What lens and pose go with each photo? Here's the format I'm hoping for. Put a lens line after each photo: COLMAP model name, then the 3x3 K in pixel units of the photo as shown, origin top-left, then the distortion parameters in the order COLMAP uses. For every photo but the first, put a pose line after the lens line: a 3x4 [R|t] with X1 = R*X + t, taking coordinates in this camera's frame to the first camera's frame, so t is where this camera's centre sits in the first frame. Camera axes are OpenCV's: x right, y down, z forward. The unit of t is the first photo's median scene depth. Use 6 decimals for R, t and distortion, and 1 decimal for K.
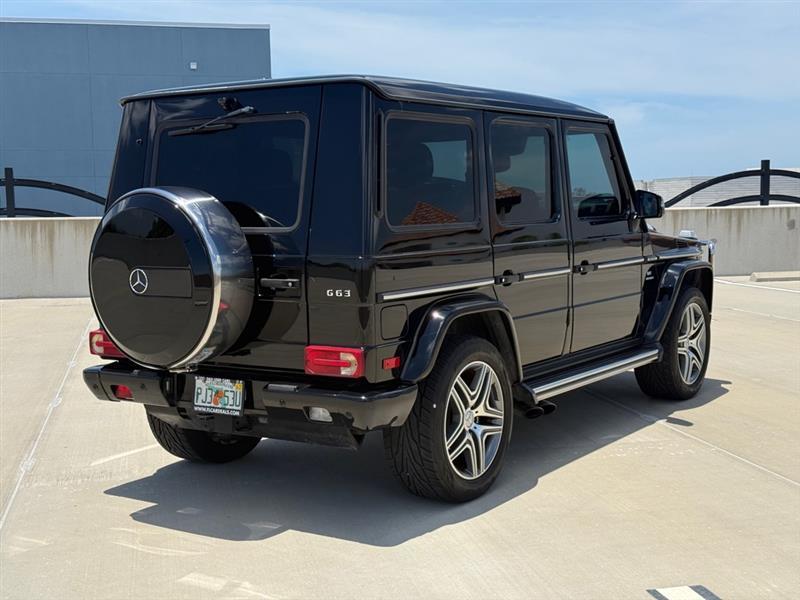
lens RADIAL K [[1100.3, 0, 400.0], [0, 1100.3, 300.0], [0, 0, 1]] dist [0.137640, -0.153027]
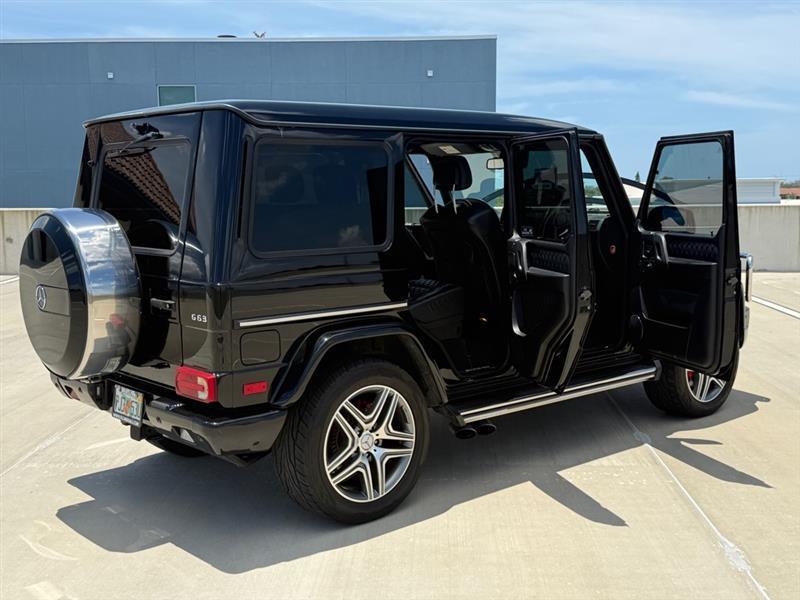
lens RADIAL K [[934.5, 0, 400.0], [0, 934.5, 300.0], [0, 0, 1]] dist [0.173623, -0.381077]
pose [[0.966605, 0.036860, -0.253606, 0.304513], [-0.028647, 0.998941, 0.036001, -0.052729], [0.254665, -0.027533, 0.966637, 0.185826]]
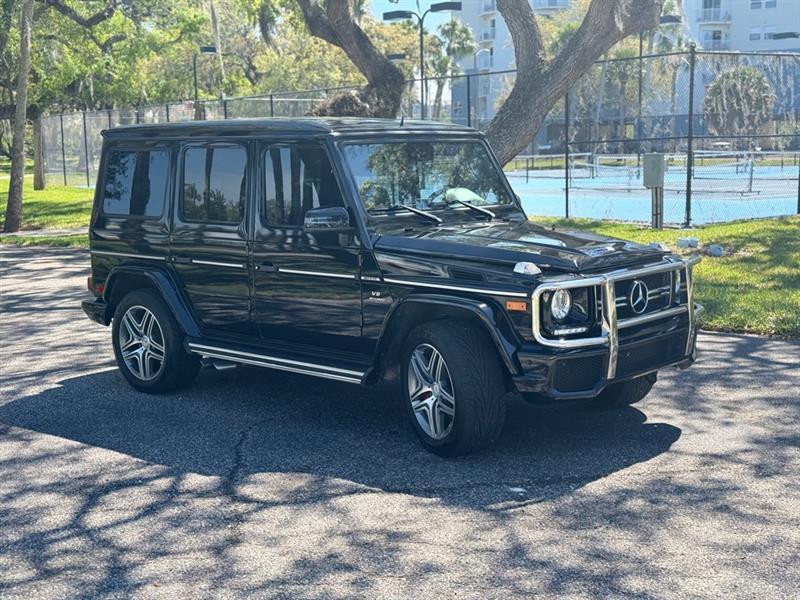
lens RADIAL K [[1100.3, 0, 400.0], [0, 1100.3, 300.0], [0, 0, 1]] dist [0.137640, -0.153027]
pose [[-0.138234, 0.154960, -0.978202, 1.537506], [-0.071287, 0.983565, 0.165884, -0.235979], [0.987831, 0.092664, -0.124915, 1.548674]]
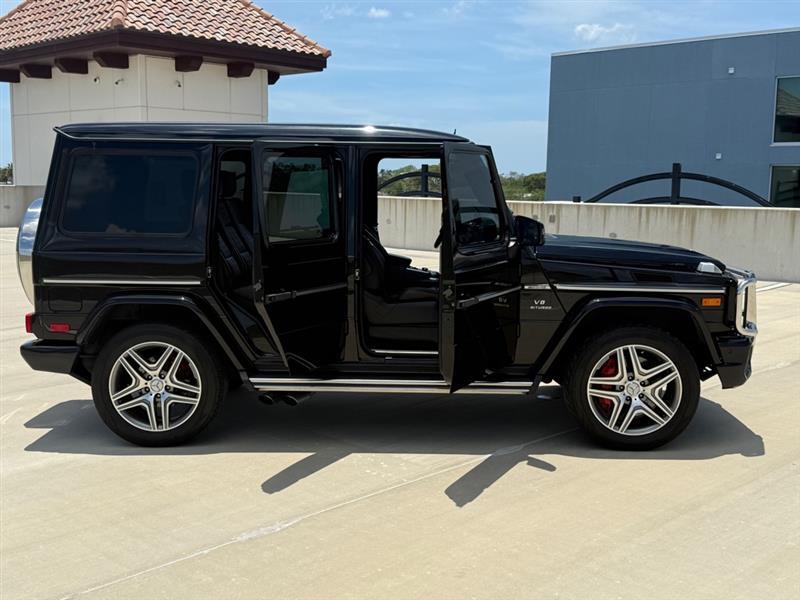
lens RADIAL K [[934.5, 0, 400.0], [0, 934.5, 300.0], [0, 0, 1]] dist [0.173623, -0.381077]
pose [[0.534827, 0.126833, -0.835388, 1.127478], [-0.093302, 0.991489, 0.090800, -0.117903], [0.839794, 0.029381, 0.542109, 0.639212]]
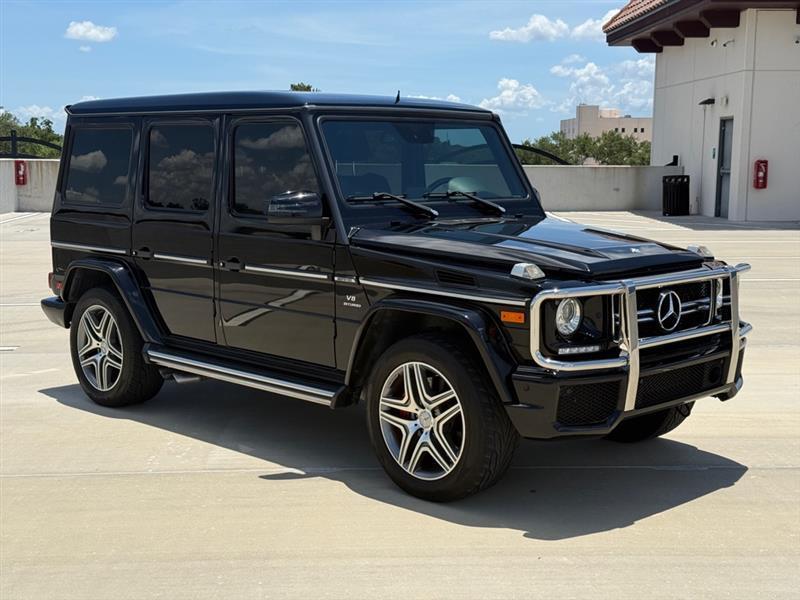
lens RADIAL K [[1100.3, 0, 400.0], [0, 1100.3, 300.0], [0, 0, 1]] dist [0.137640, -0.153027]
pose [[-0.189736, 0.142080, -0.971501, 1.320239], [-0.090366, 0.982747, 0.161374, -0.204081], [0.977668, 0.118409, -0.173623, 1.591844]]
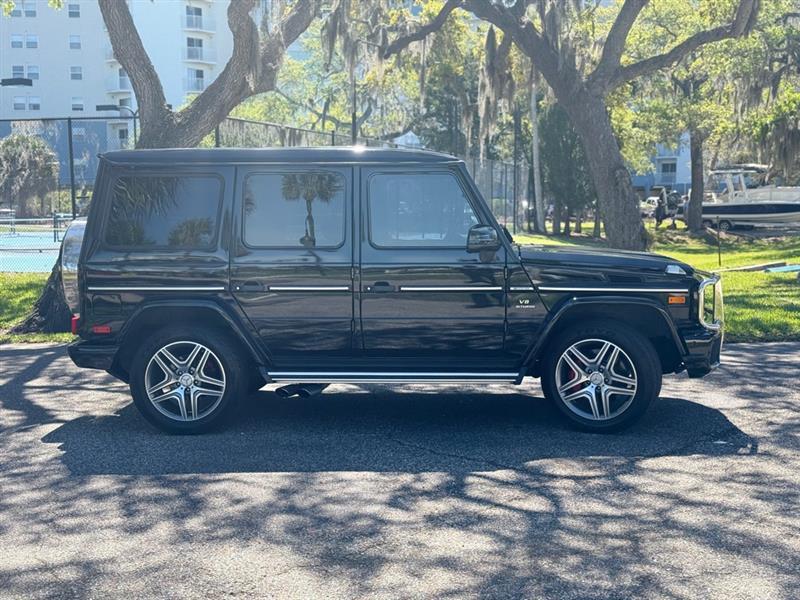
lens RADIAL K [[1100.3, 0, 400.0], [0, 1100.3, 300.0], [0, 0, 1]] dist [0.137640, -0.153027]
pose [[0.506864, 0.085913, -0.857734, 1.455348], [-0.079347, 0.995447, 0.052818, -0.097183], [0.858366, 0.041287, 0.511373, 0.491320]]
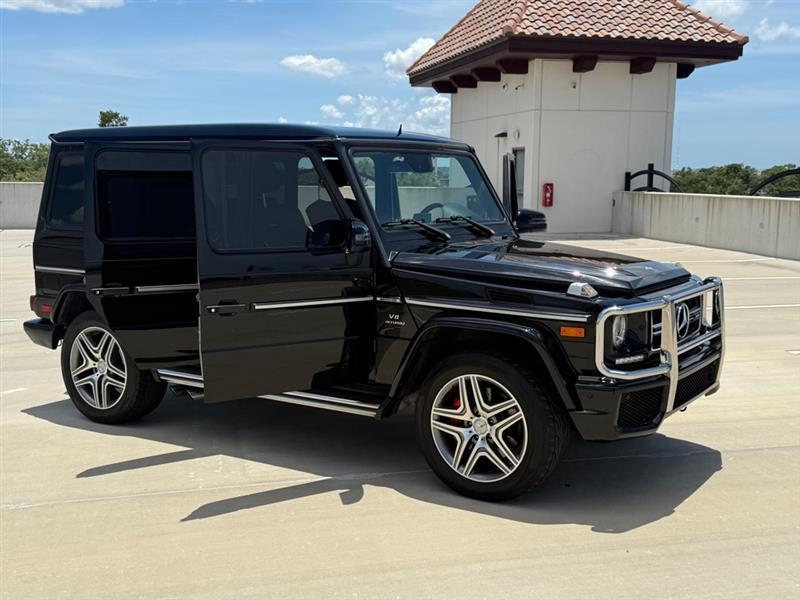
lens RADIAL K [[934.5, 0, 400.0], [0, 934.5, 300.0], [0, 0, 1]] dist [0.173623, -0.381077]
pose [[0.017662, 0.145009, -0.989273, 1.262518], [-0.096822, 0.985025, 0.142658, -0.187449], [0.995145, 0.093264, 0.031437, 1.337670]]
